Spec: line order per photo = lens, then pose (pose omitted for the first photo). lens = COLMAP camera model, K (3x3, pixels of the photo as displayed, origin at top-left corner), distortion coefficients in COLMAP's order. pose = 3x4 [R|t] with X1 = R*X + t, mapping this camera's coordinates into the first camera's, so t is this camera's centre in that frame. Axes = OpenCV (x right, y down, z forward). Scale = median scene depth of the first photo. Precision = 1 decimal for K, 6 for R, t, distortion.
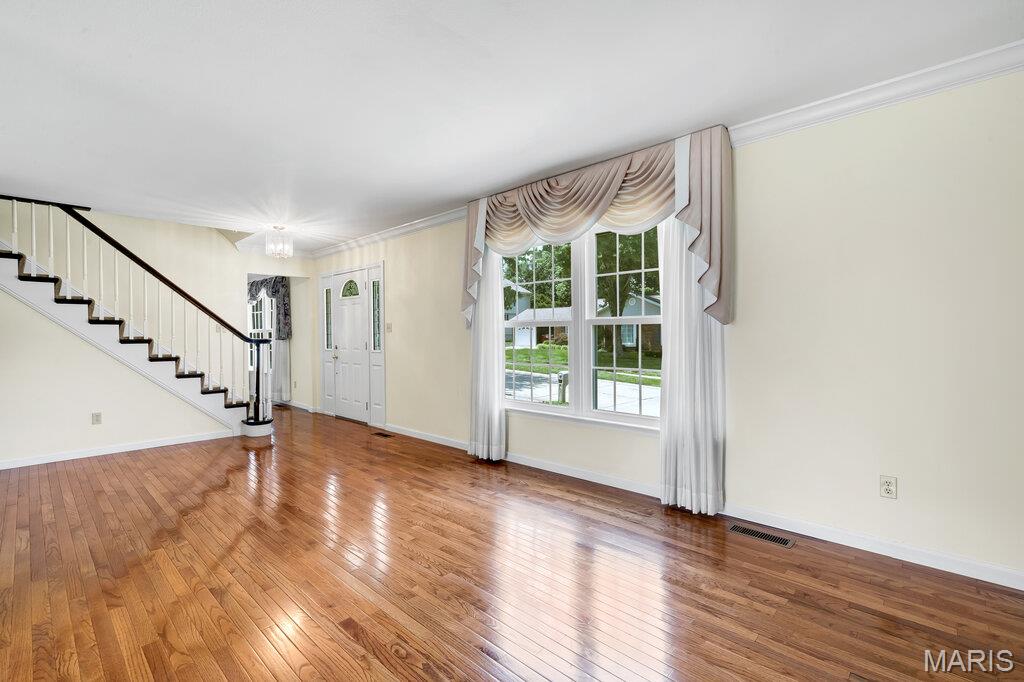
lens RADIAL K [[460.7, 0, 512.0], [0, 460.7, 341.0], [0, 0, 1]] dist [-0.011278, 0.000048]
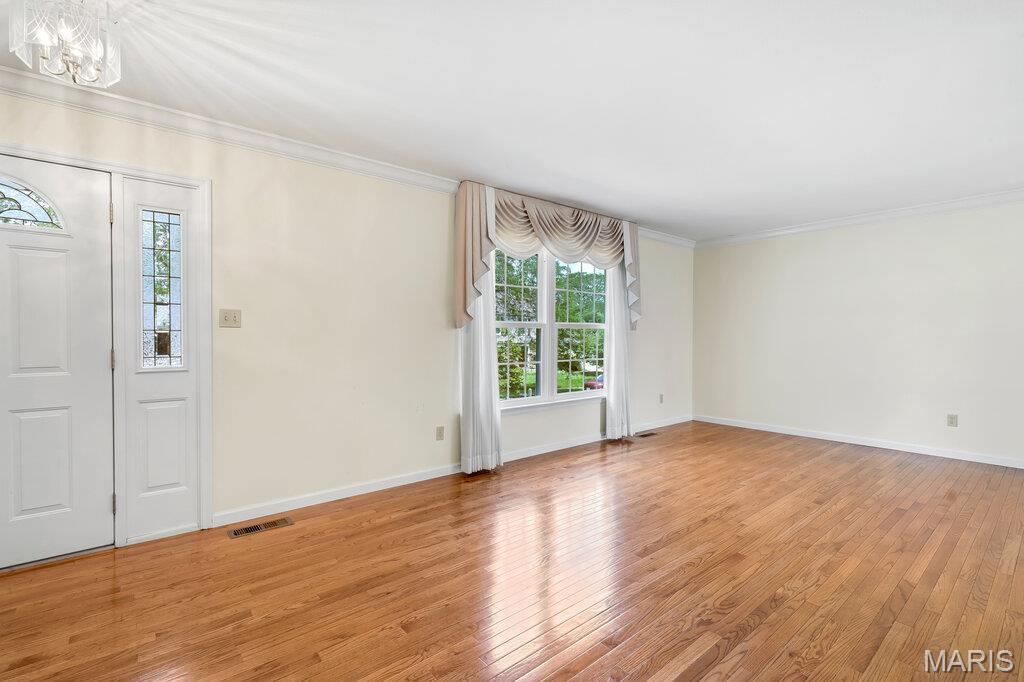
lens RADIAL K [[460.7, 0, 512.0], [0, 460.7, 341.0], [0, 0, 1]] dist [-0.011278, 0.000048]
pose [[0.127649, -0.000854, 0.991819, -1.129071], [0.014918, 0.999888, -0.001059, 0.001038], [-0.991707, 0.014931, 0.127648, 0.979661]]
